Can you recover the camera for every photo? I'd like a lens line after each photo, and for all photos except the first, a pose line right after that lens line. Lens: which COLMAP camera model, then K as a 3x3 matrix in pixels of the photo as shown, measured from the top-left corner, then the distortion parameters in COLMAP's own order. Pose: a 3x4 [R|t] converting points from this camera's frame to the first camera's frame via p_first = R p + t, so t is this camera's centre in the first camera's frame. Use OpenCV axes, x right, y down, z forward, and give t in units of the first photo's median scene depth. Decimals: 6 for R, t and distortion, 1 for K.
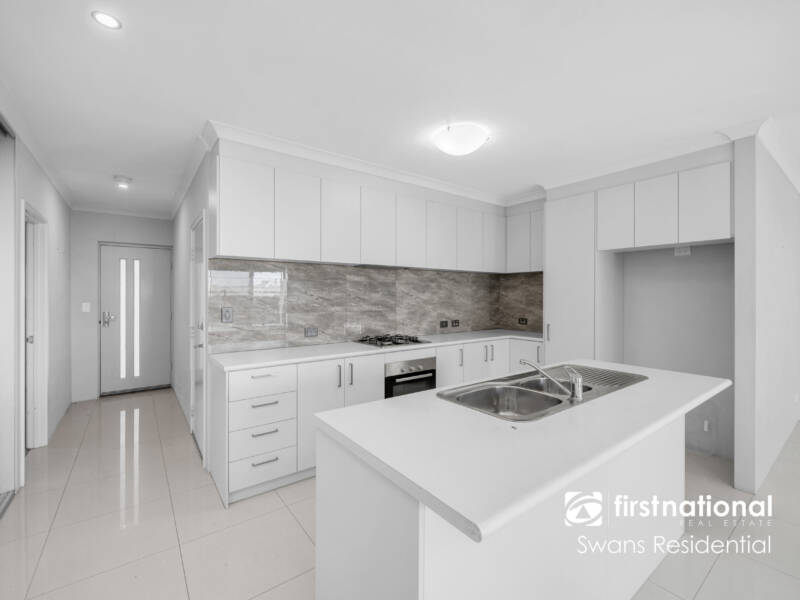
lens RADIAL K [[341.6, 0, 396.1], [0, 341.6, 296.2], [0, 0, 1]] dist [-0.001052, -0.000055]
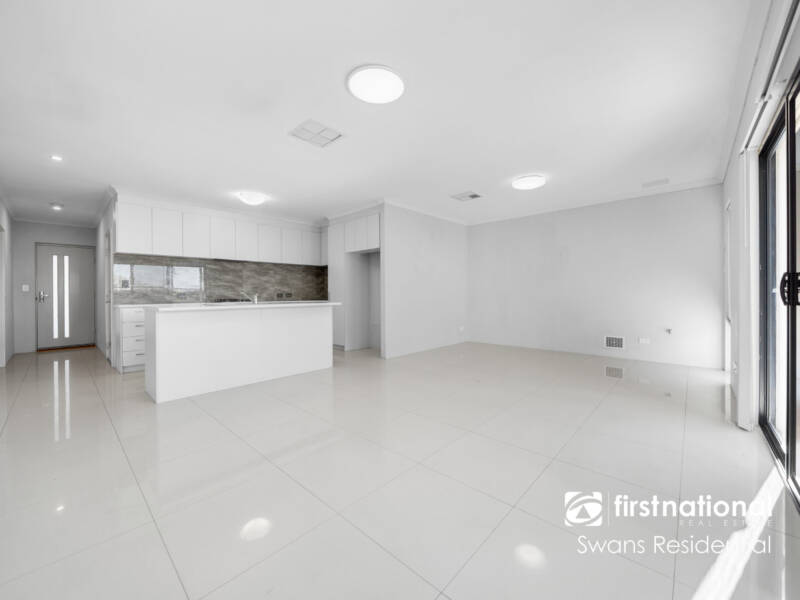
lens RADIAL K [[307.9, 0, 398.8], [0, 307.9, 293.4], [0, 0, 1]] dist [-0.001803, -0.000342]
pose [[0.983212, -0.010120, 0.182187, 0.452487], [0.010839, 0.999937, -0.002949, 0.085207], [-0.182146, 0.004874, 0.983259, -0.627519]]
